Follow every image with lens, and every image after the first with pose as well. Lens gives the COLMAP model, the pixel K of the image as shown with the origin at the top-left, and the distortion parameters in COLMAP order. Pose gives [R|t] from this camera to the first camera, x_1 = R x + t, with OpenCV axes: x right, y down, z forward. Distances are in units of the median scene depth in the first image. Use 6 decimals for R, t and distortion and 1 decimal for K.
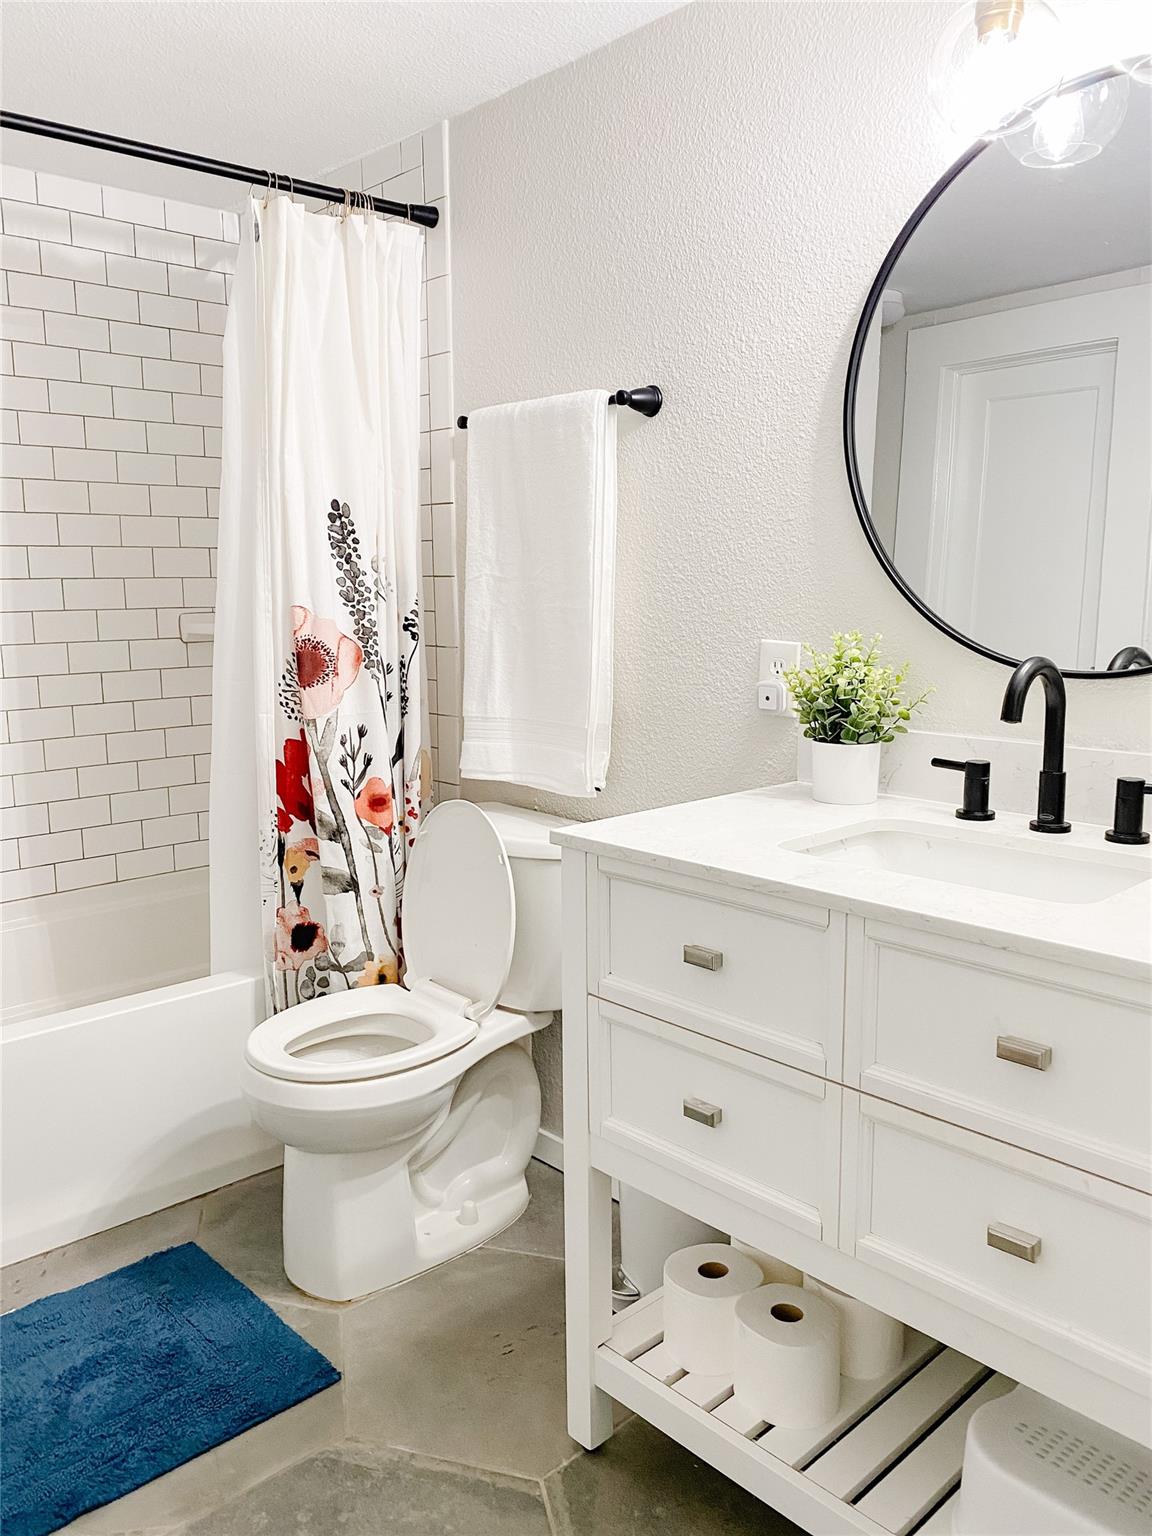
lens RADIAL K [[1175.6, 0, 573.4], [0, 1175.6, 772.2], [0, 0, 1]] dist [0.053892, -0.061996]
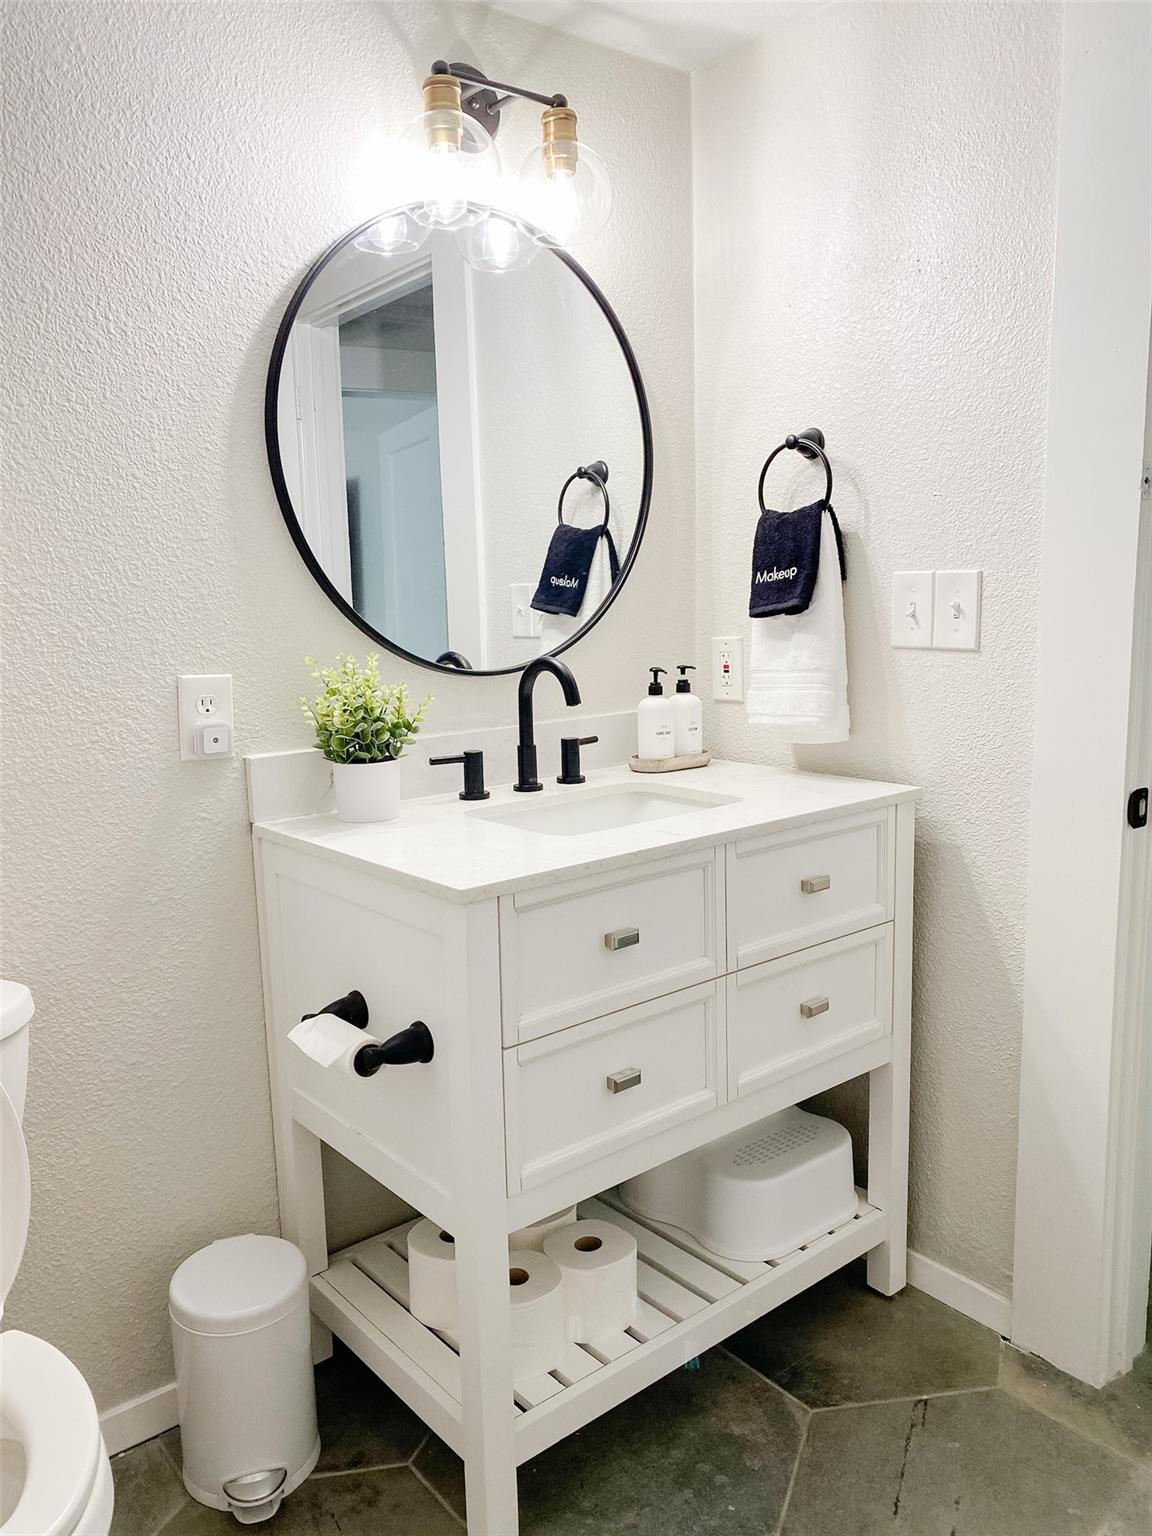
lens RADIAL K [[1175.6, 0, 575.7], [0, 1175.6, 766.8], [0, 0, 1]] dist [0.053892, -0.061996]
pose [[0.078203, -0.153283, 0.985083, -0.840996], [0.187055, 0.972816, 0.136525, -0.139207], [-0.979232, 0.173588, 0.104749, 0.792289]]
